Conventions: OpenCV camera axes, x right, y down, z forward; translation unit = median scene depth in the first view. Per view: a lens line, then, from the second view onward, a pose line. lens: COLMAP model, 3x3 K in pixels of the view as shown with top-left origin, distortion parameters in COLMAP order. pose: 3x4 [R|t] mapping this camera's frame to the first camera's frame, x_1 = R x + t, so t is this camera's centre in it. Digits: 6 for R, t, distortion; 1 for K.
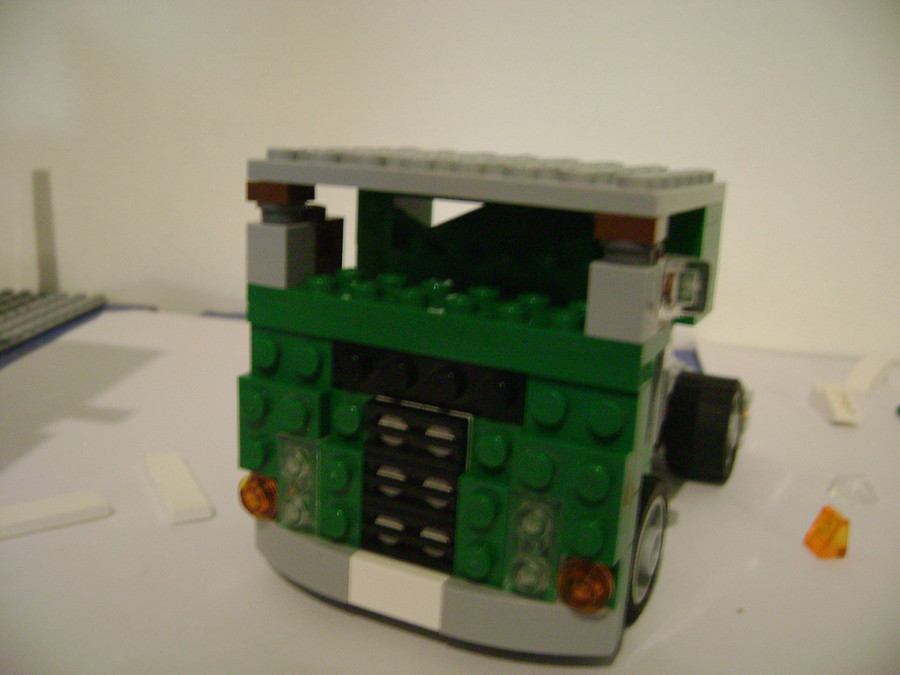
lens RADIAL K [[931.2, 0, 450.0], [0, 931.2, 337.5], [0, 0, 1]] dist [-0.234061, -0.004252]
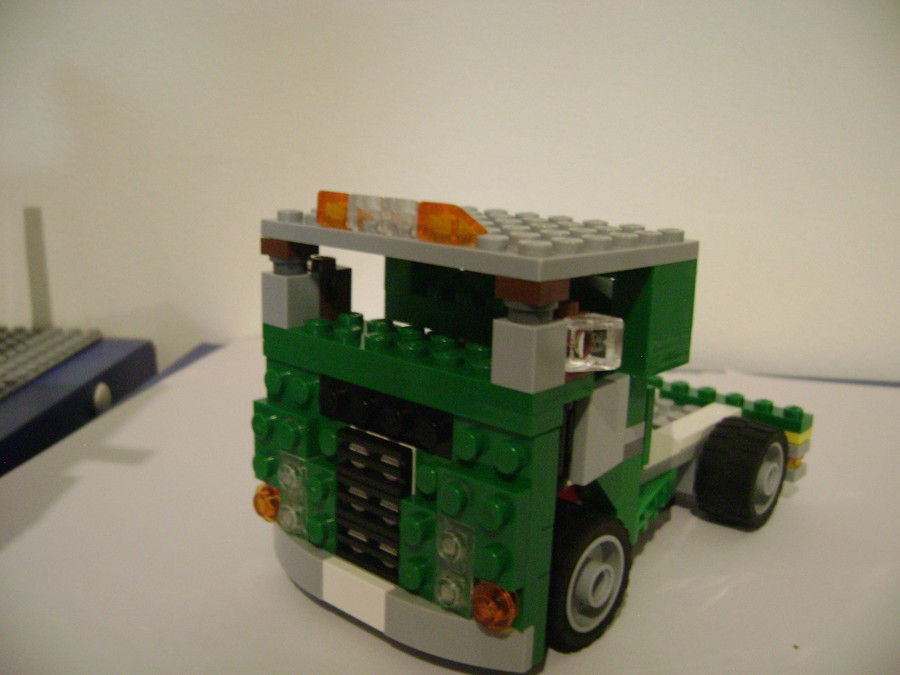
lens RADIAL K [[931.2, 0, 450.0], [0, 931.2, 337.5], [0, 0, 1]] dist [-0.234061, -0.004252]
pose [[0.965227, 0.040044, -0.258329, 0.338006], [-0.046158, 0.998778, -0.017641, -0.031797], [0.257307, 0.028951, 0.965896, -0.093409]]
